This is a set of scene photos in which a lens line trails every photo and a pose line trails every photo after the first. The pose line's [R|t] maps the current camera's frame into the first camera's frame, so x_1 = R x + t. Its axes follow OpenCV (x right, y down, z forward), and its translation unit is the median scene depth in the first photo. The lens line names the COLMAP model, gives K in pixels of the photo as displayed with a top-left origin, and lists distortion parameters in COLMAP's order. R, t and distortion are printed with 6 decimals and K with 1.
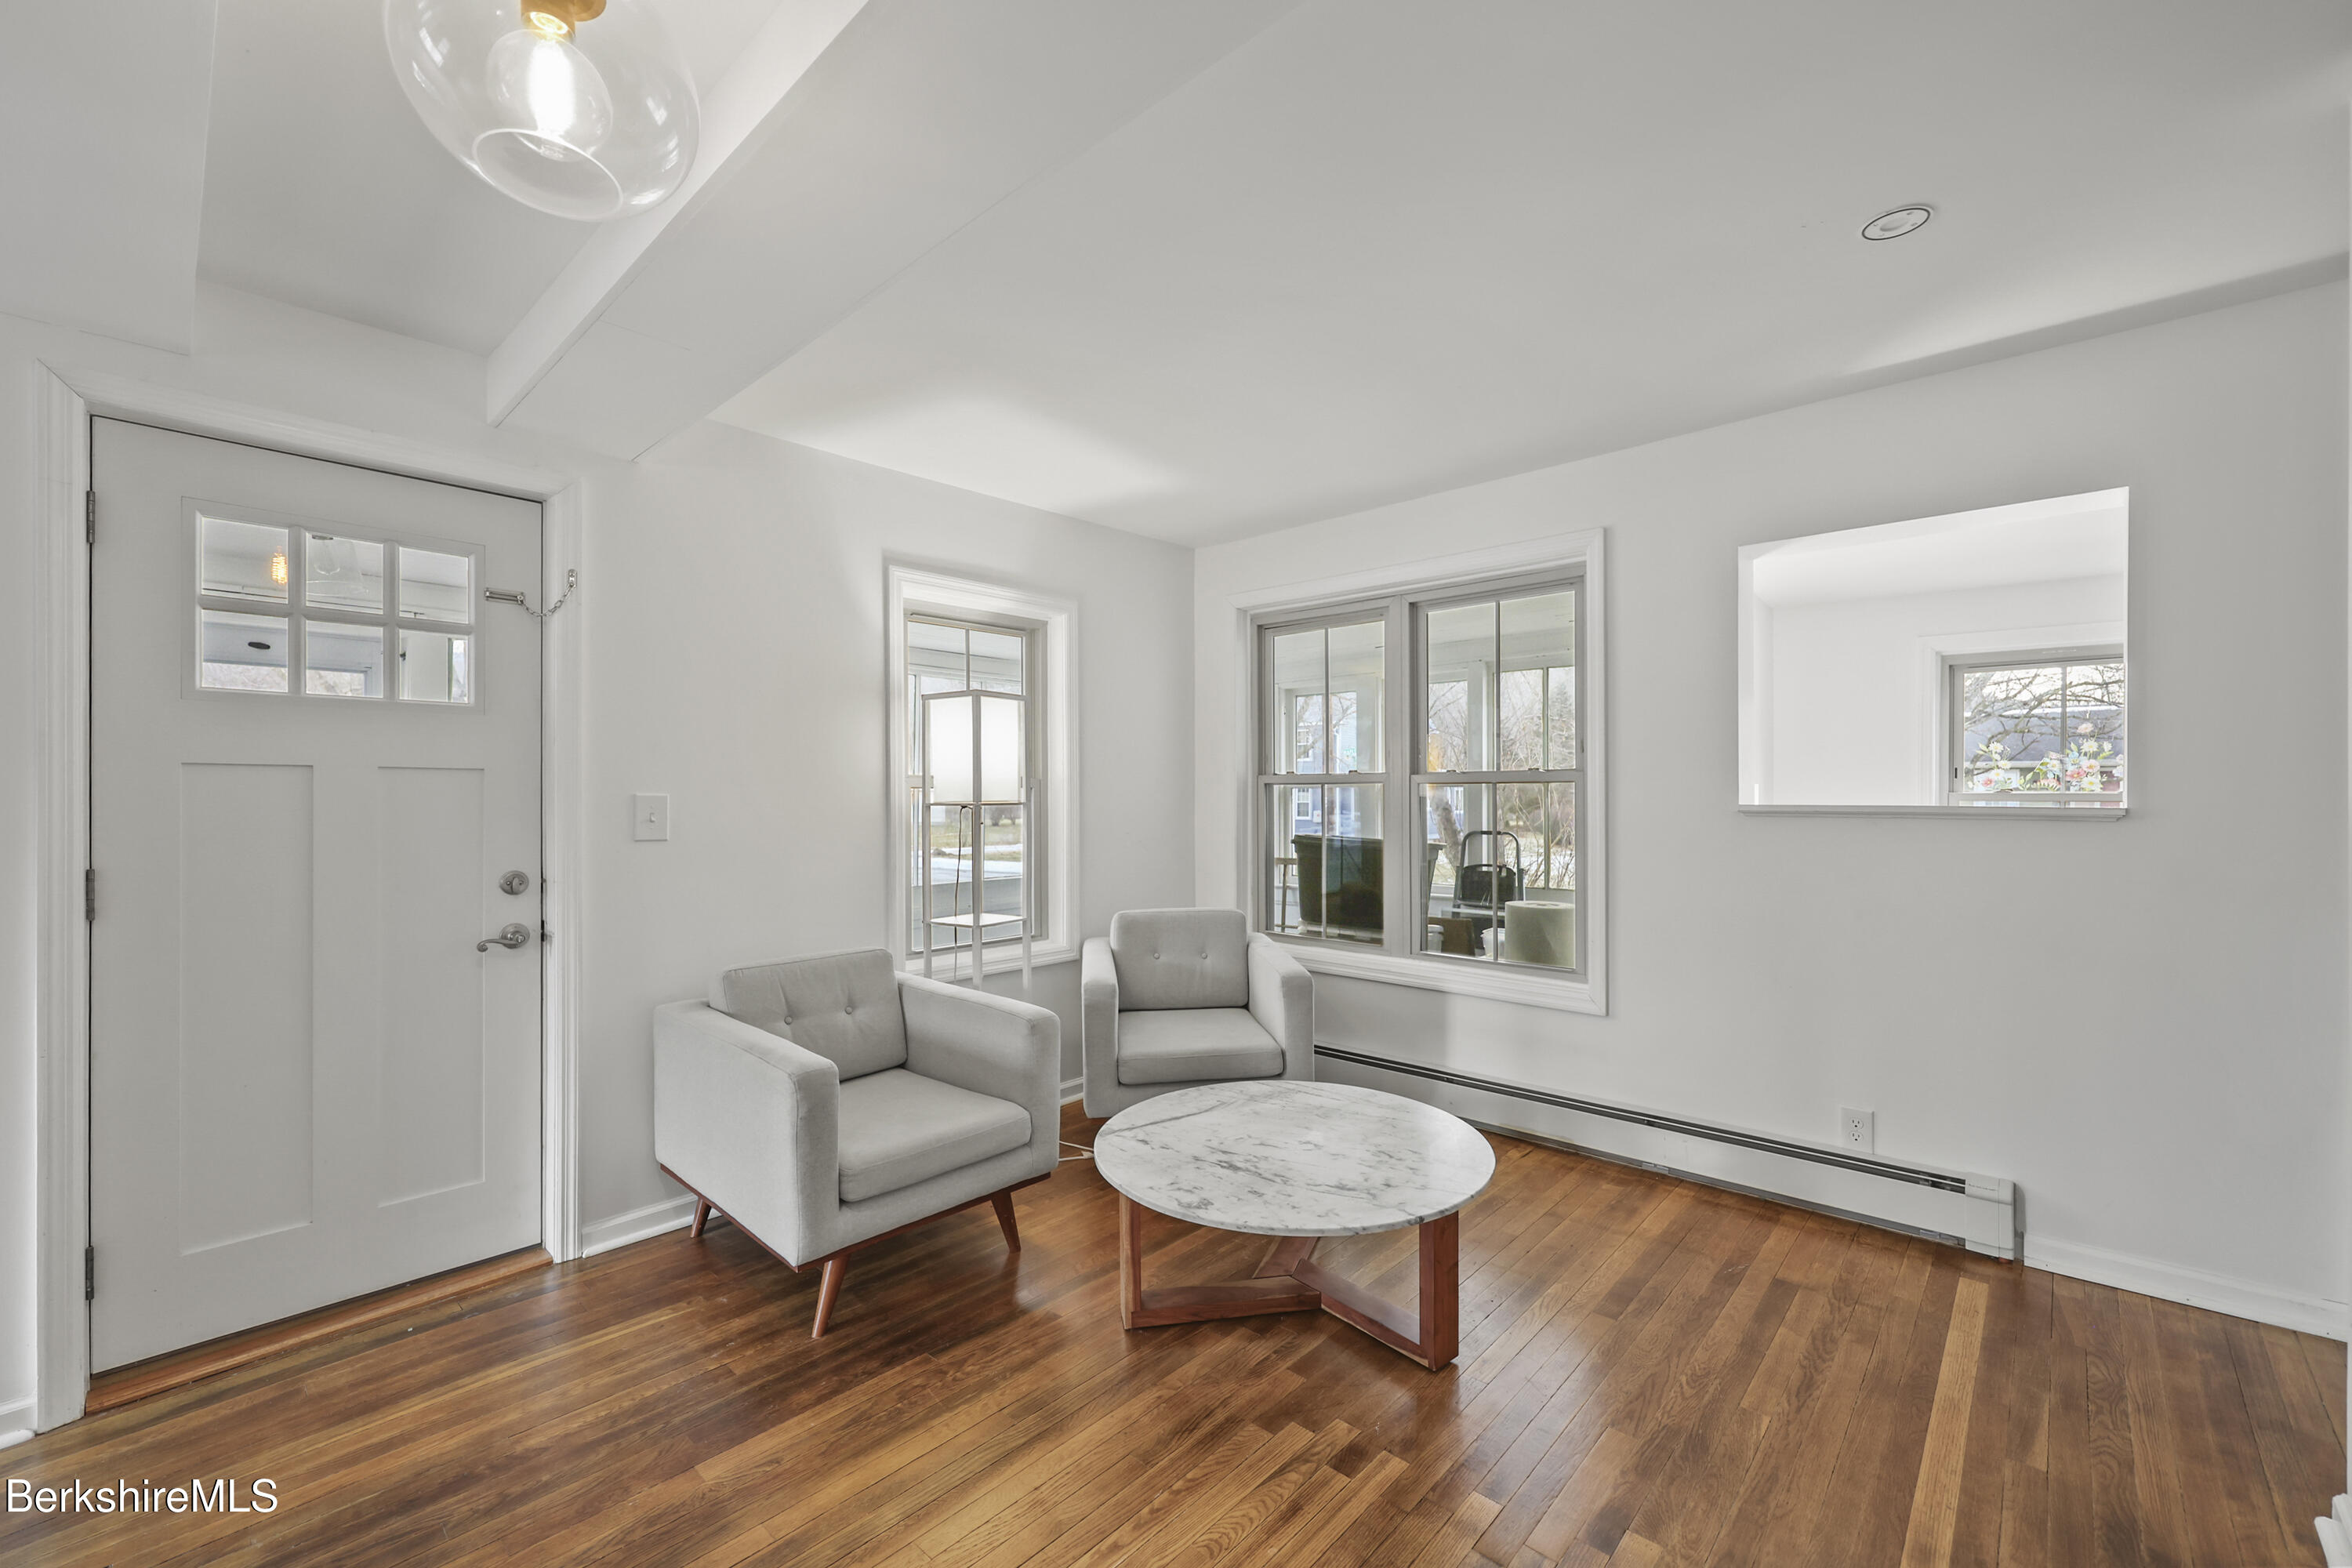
lens RADIAL K [[950.1, 0, 1181.2], [0, 950.1, 794.8], [0, 0, 1]] dist [0.001131, 0.000257]
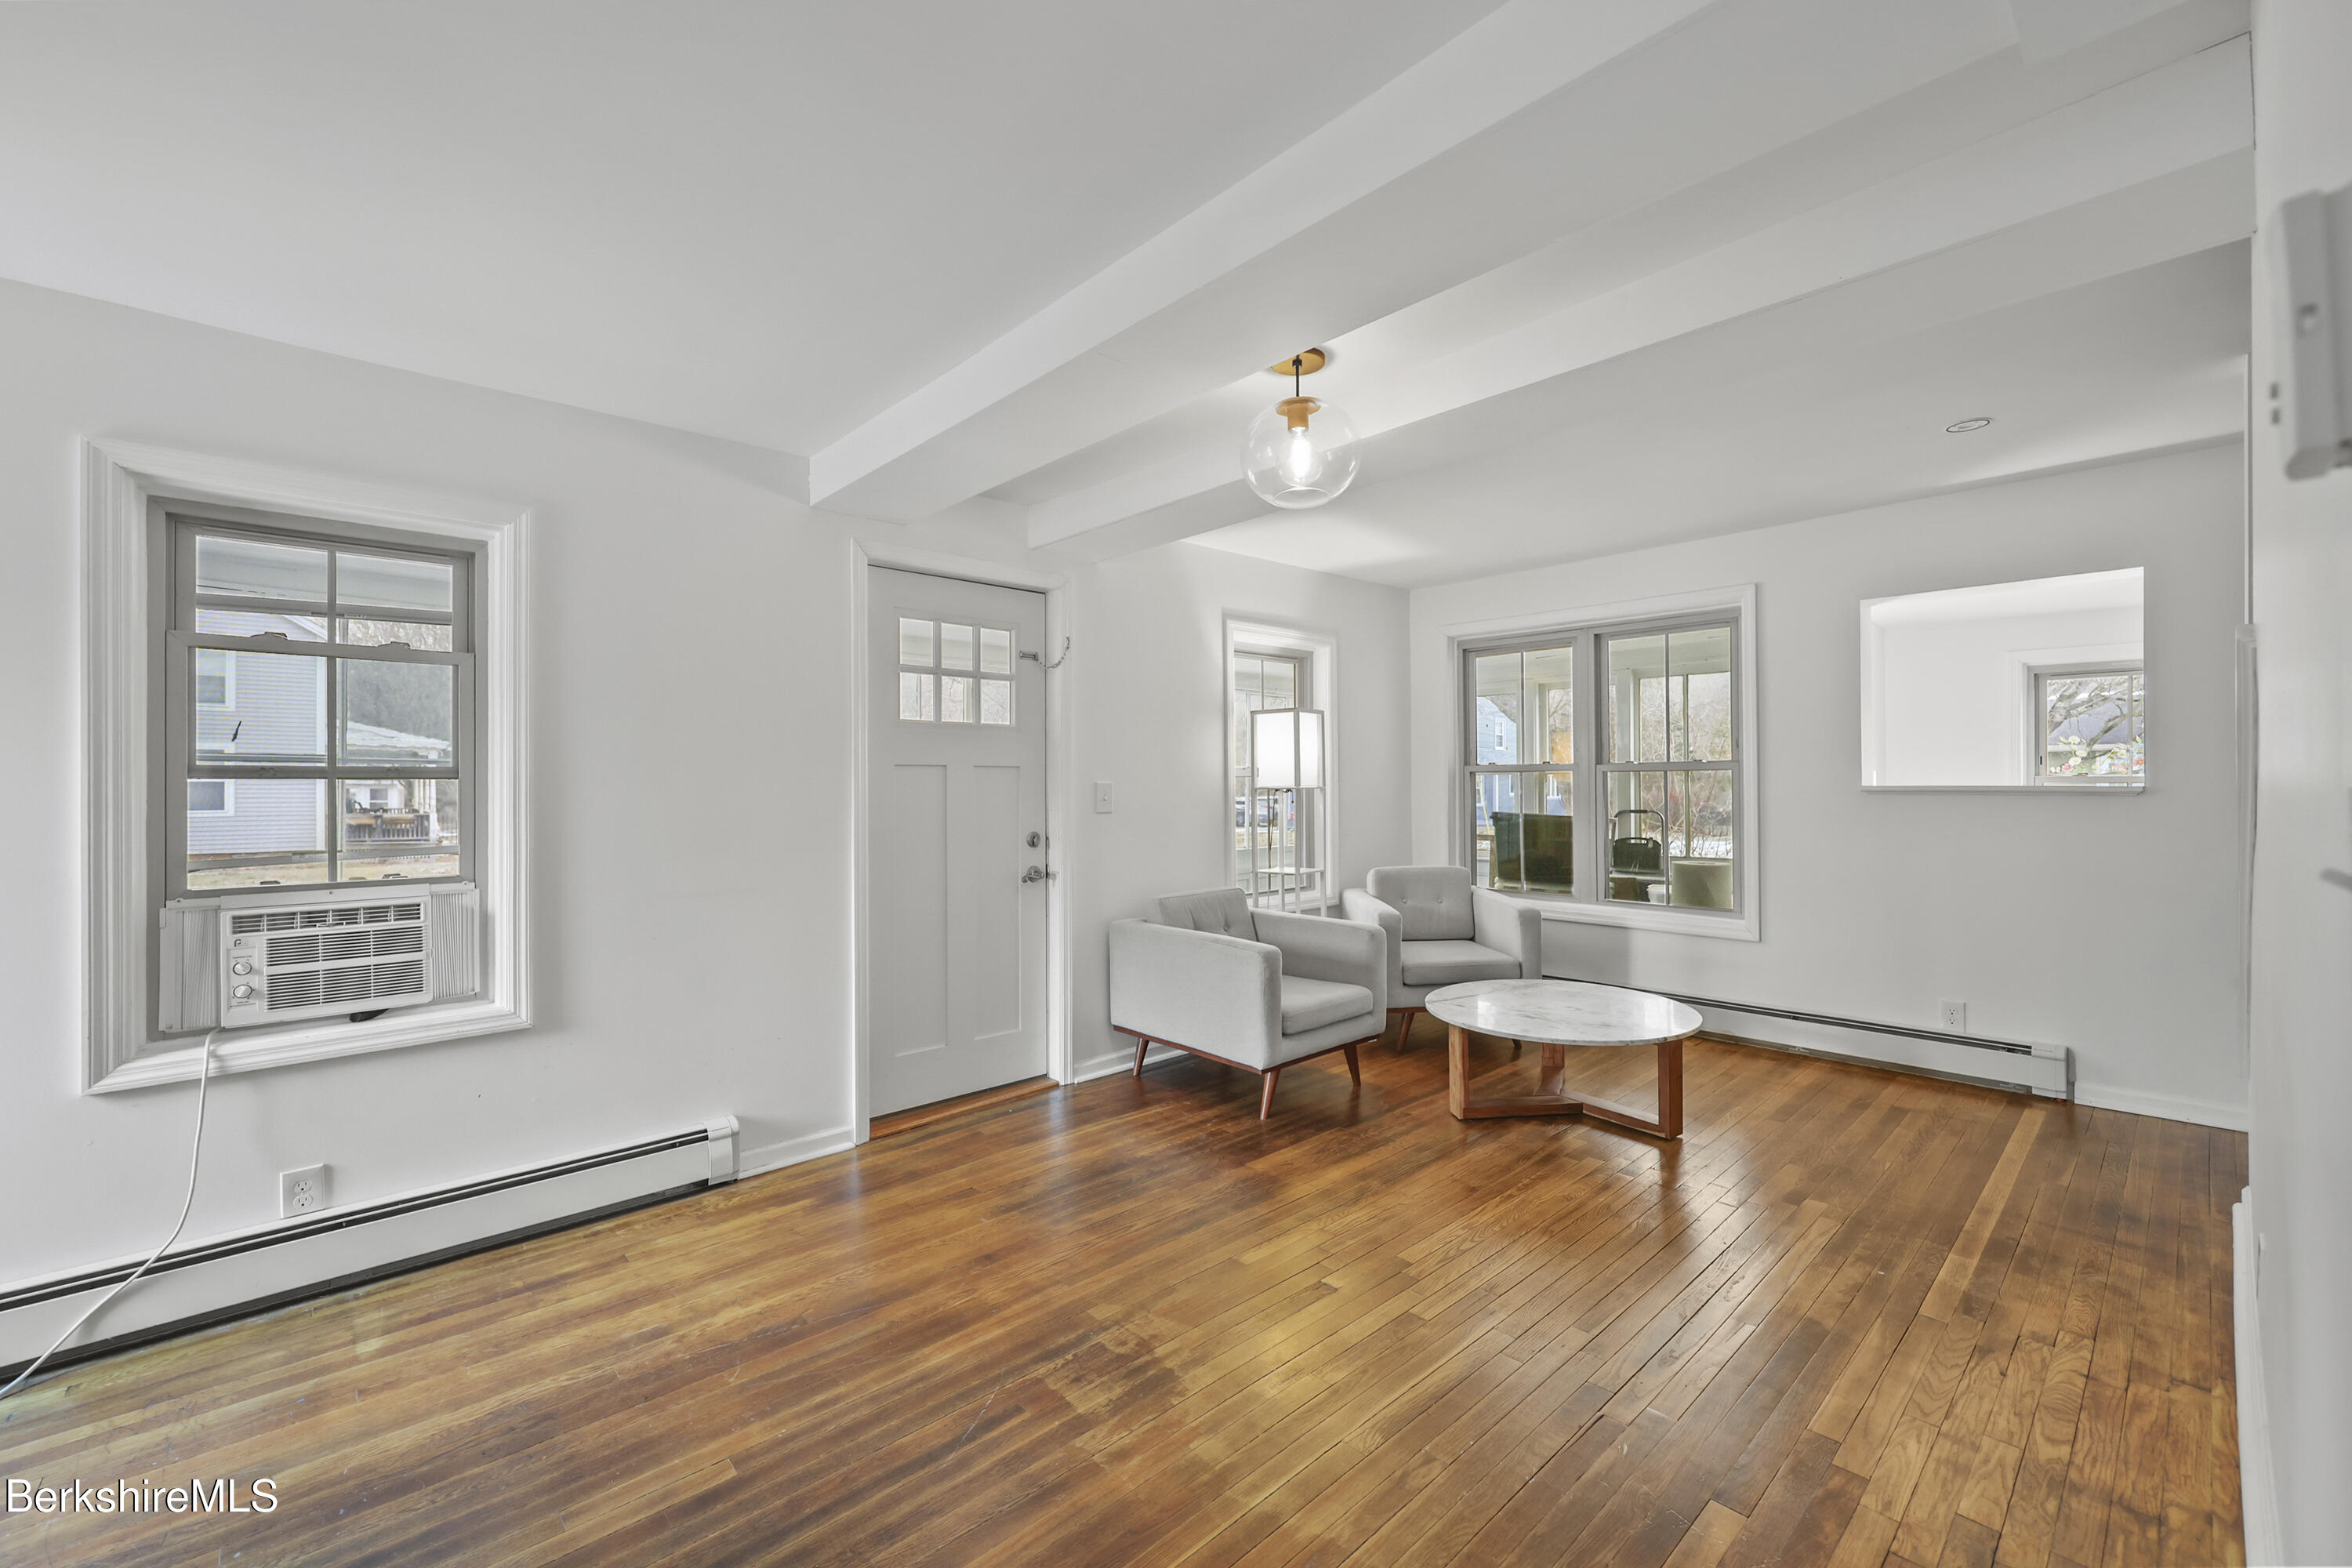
lens RADIAL K [[949.2, 0, 1178.7], [0, 949.2, 781.7], [0, 0, 1]] dist [-0.000364, -0.000159]
pose [[0.996885, -0.005658, -0.078668, -0.338431], [0.005609, 0.999984, -0.000841, 0.000214], [0.078672, 0.000397, 0.996900, -0.520287]]
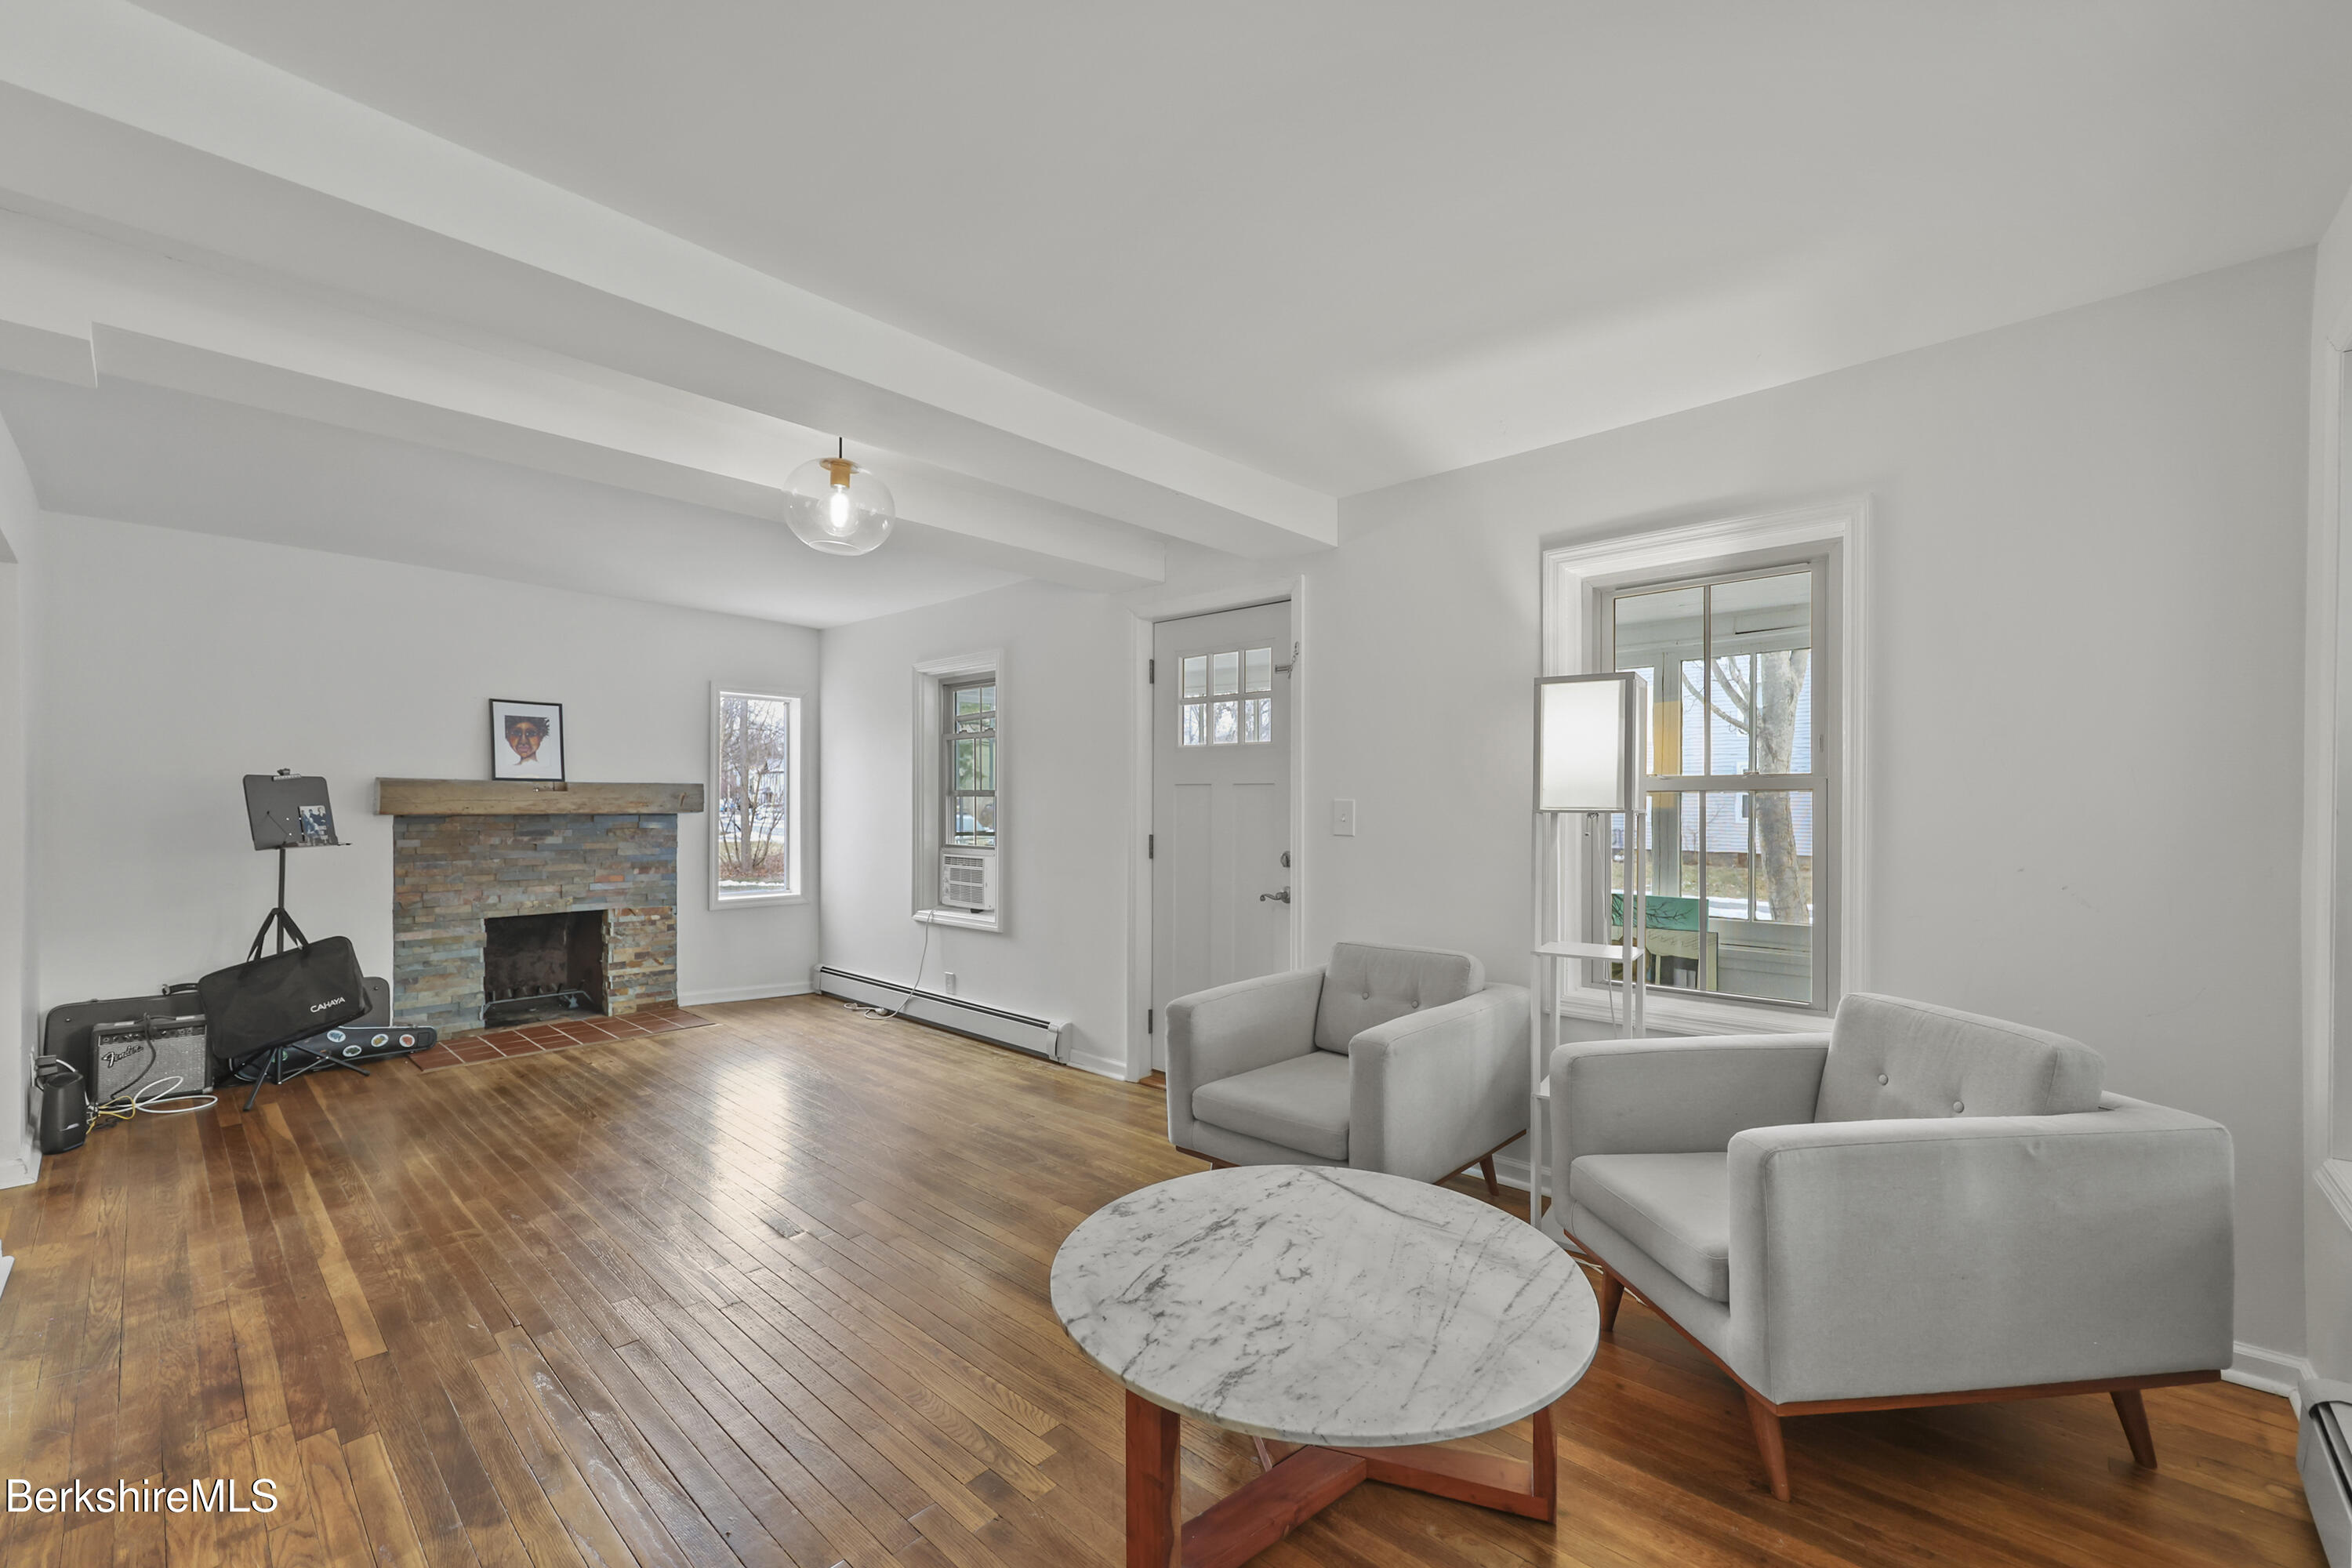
lens RADIAL K [[955.2, 0, 1179.9], [0, 955.2, 805.8], [0, 0, 1]] dist [-0.000017, -0.000060]
pose [[0.005260, 0.006803, -0.999963, 0.787082], [0.001623, 0.999975, 0.006811, -0.001525], [0.999985, -0.001659, 0.005249, 0.813607]]
